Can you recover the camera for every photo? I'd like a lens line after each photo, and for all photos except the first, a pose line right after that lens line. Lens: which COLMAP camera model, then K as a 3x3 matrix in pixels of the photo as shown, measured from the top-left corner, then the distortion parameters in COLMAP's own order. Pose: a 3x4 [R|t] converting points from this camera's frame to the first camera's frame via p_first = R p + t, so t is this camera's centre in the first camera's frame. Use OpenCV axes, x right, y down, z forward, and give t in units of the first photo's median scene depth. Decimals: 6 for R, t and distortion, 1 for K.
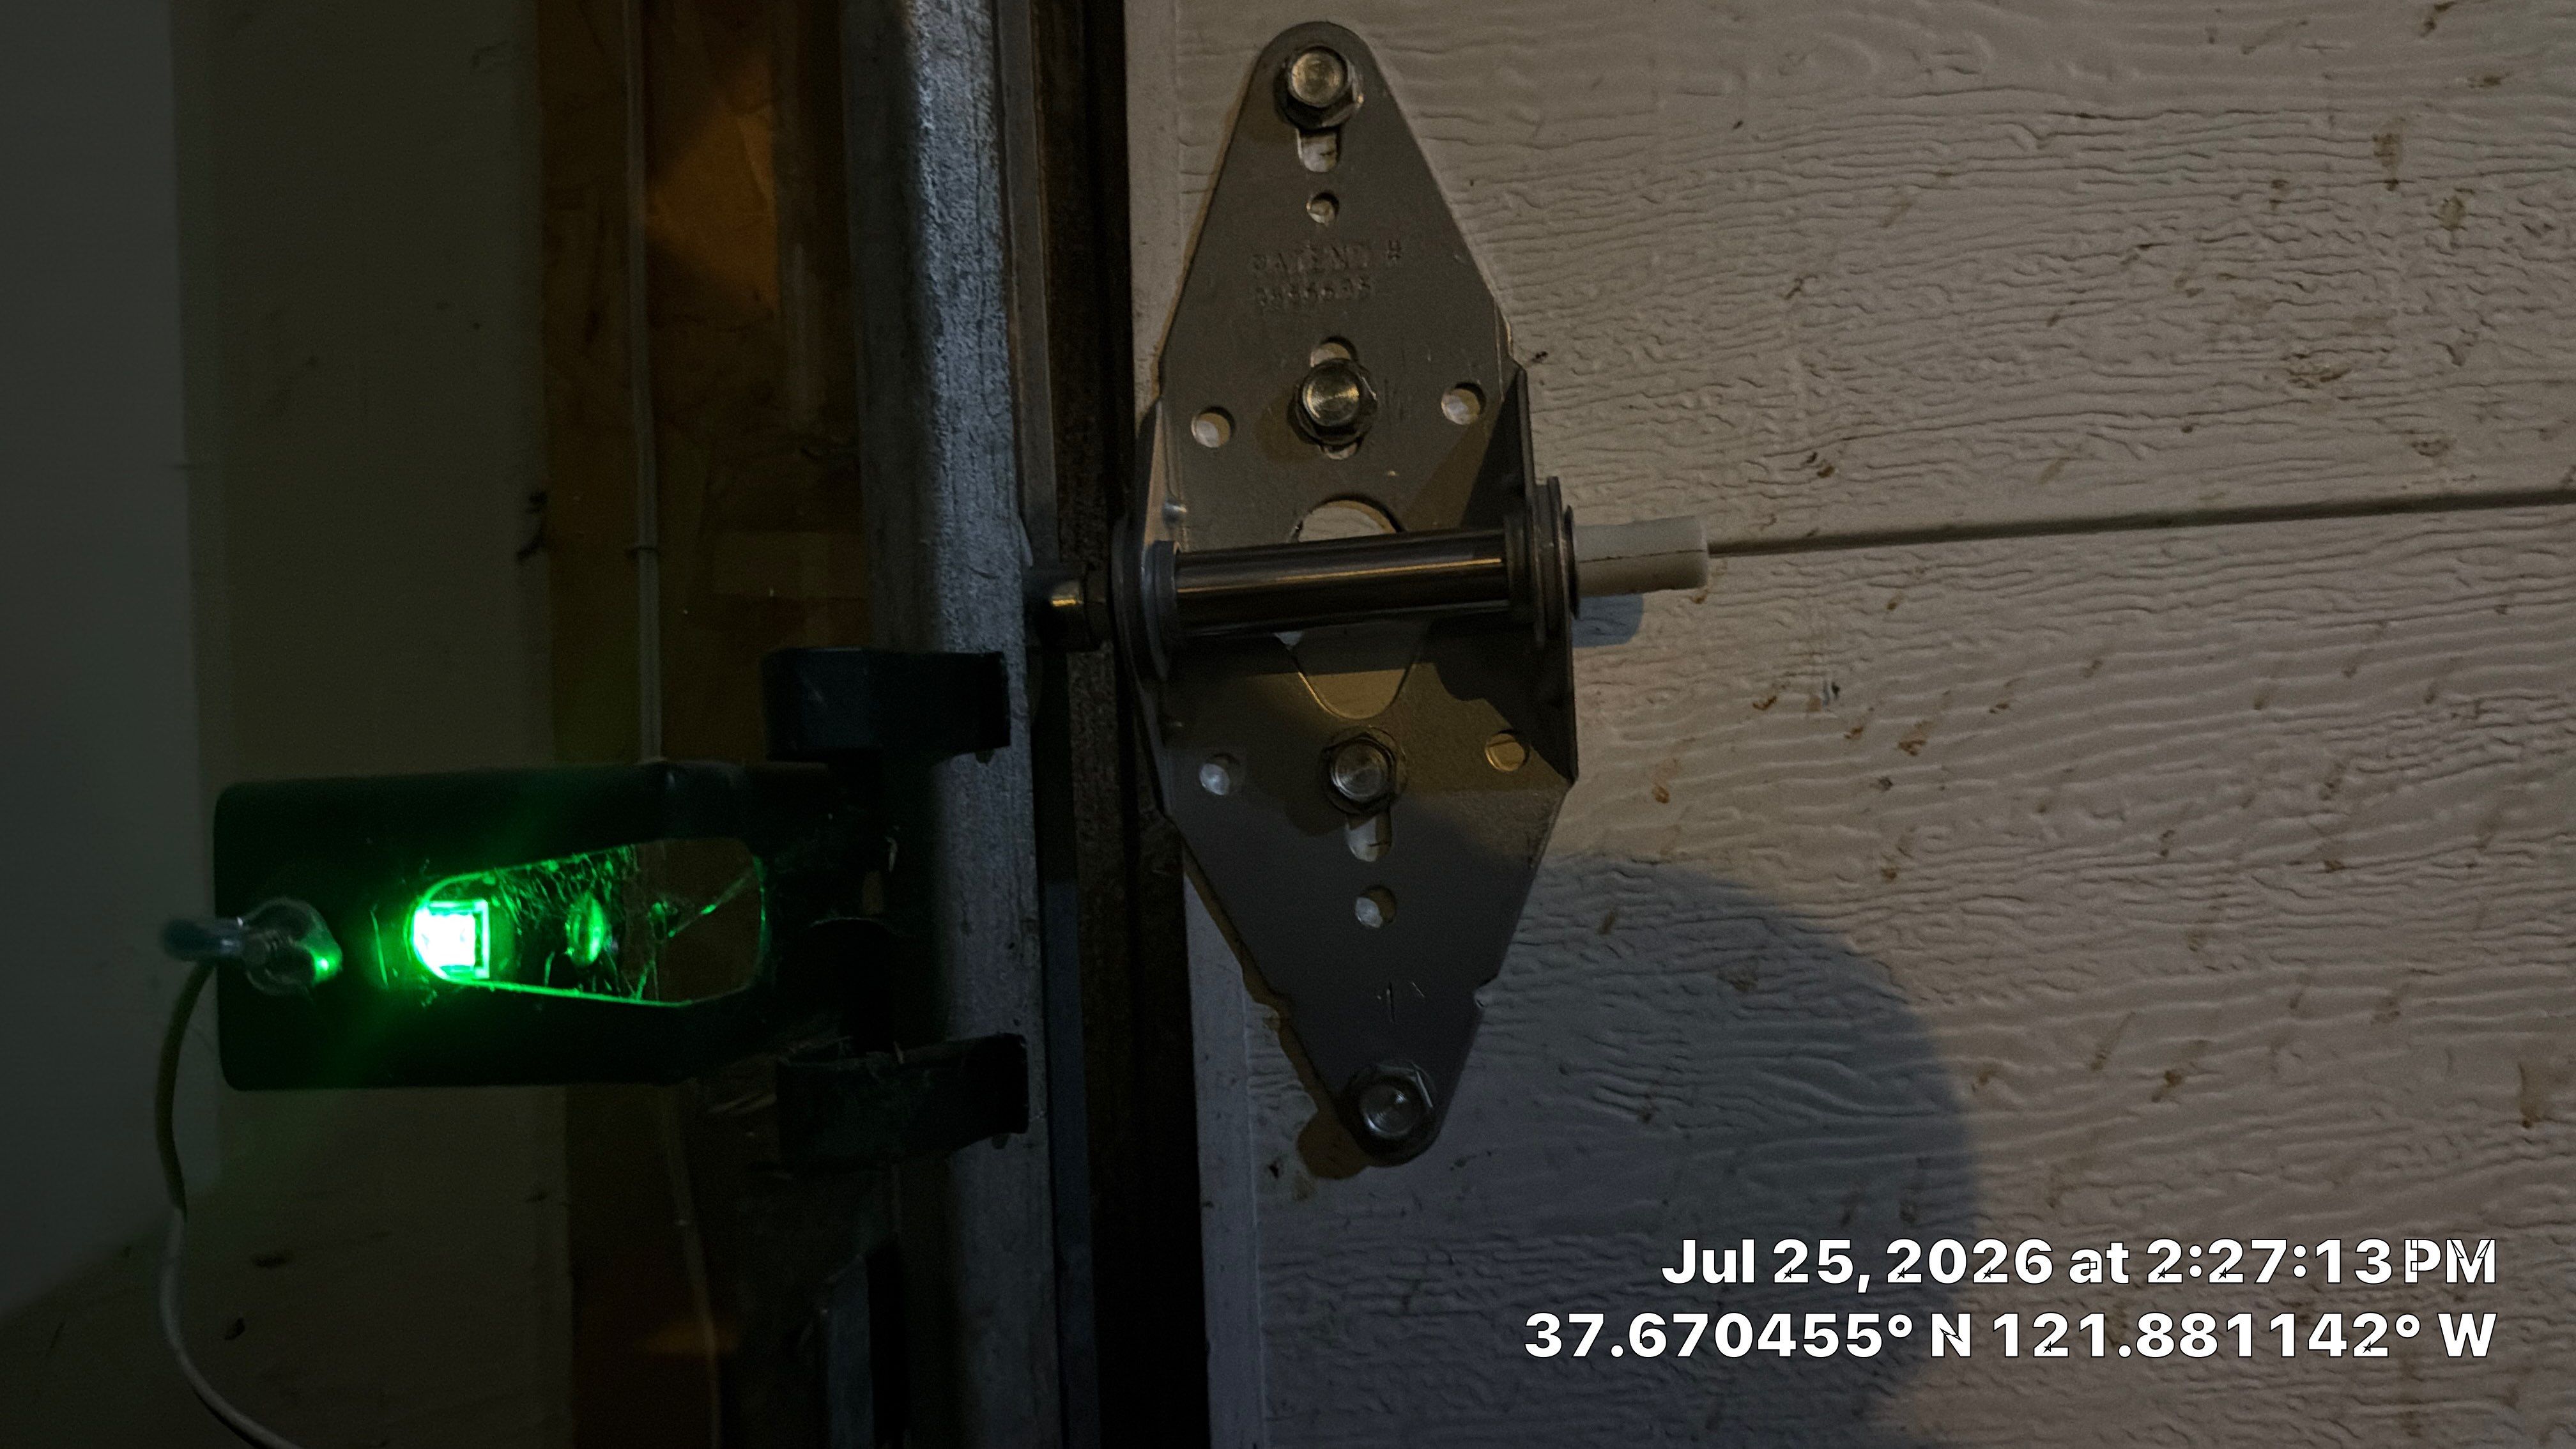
lens RADIAL K [[1931.0, 0, 1288.0], [0, 1931.0, 724.5], [0, 0, 1]] dist [0.192335, -0.475640]
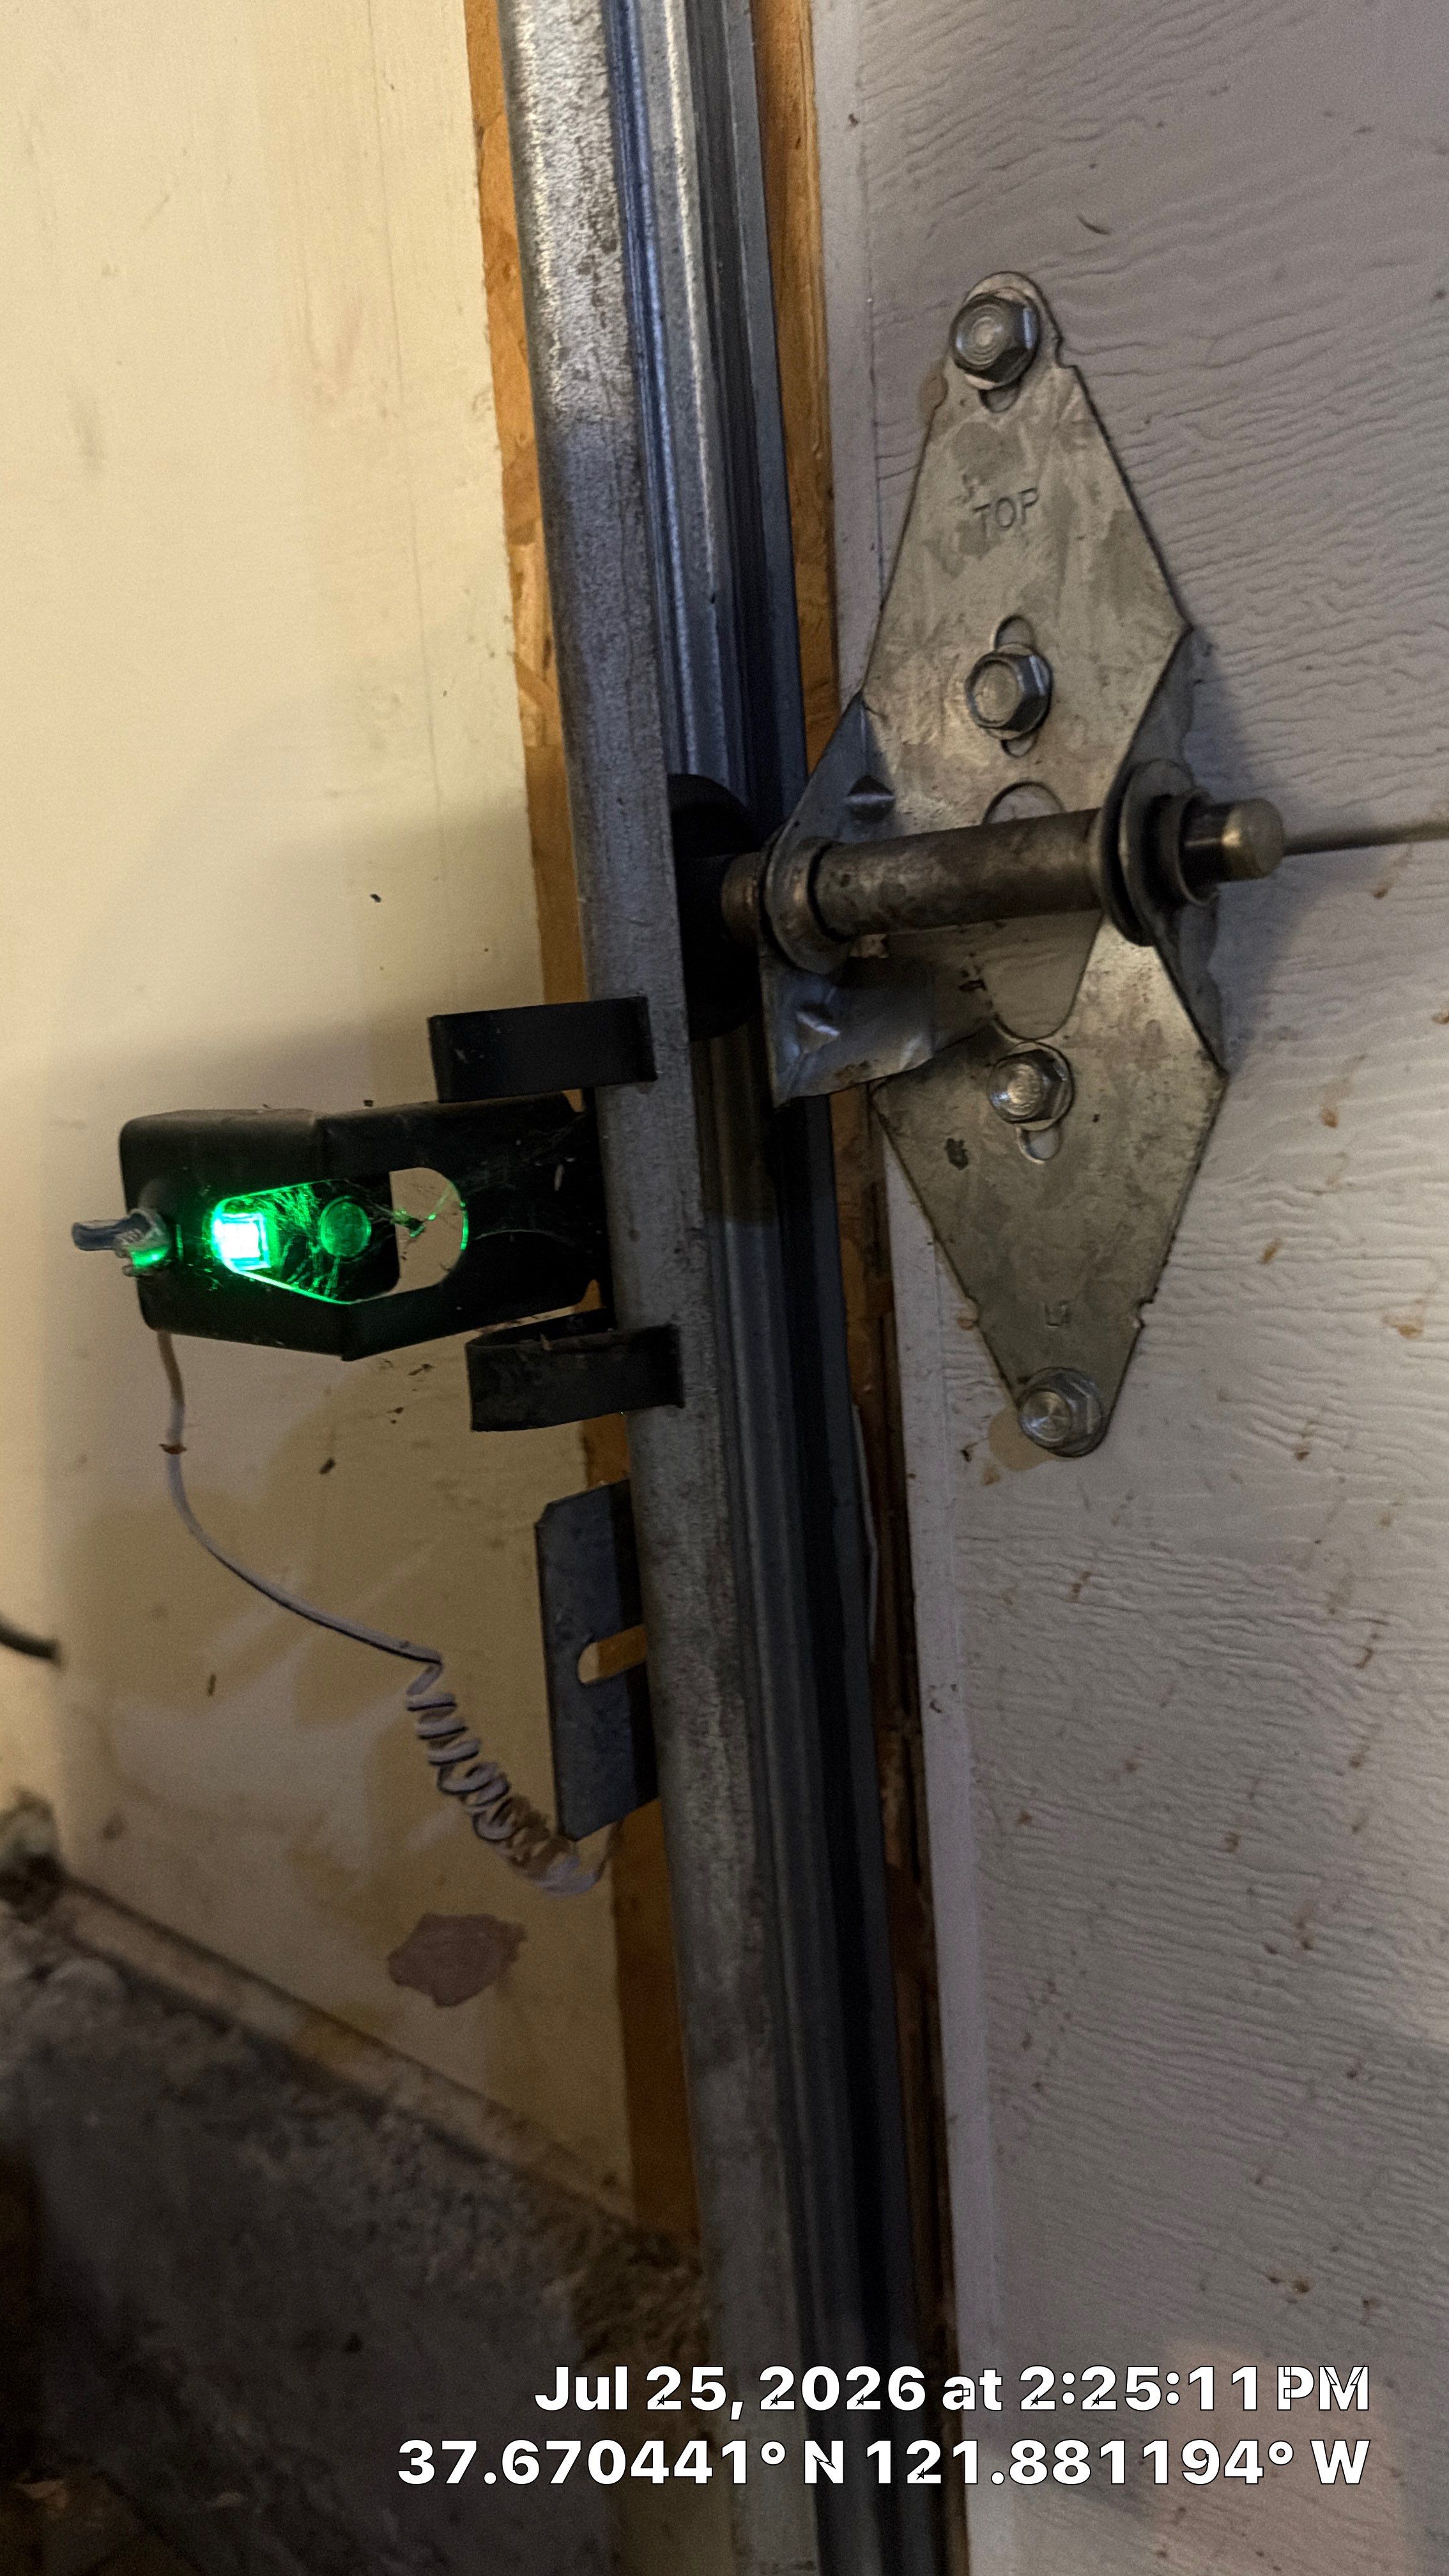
lens RADIAL K [[1931.0, 0, 724.5], [0, 1931.0, 1288.0], [0, 0, 1]] dist [0.192335, -0.475640]
pose [[0.796090, 0.082640, -0.599509, 0.524525], [0.069092, 0.971744, 0.225699, -0.112789], [0.601221, -0.221098, 0.767886, 0.115755]]
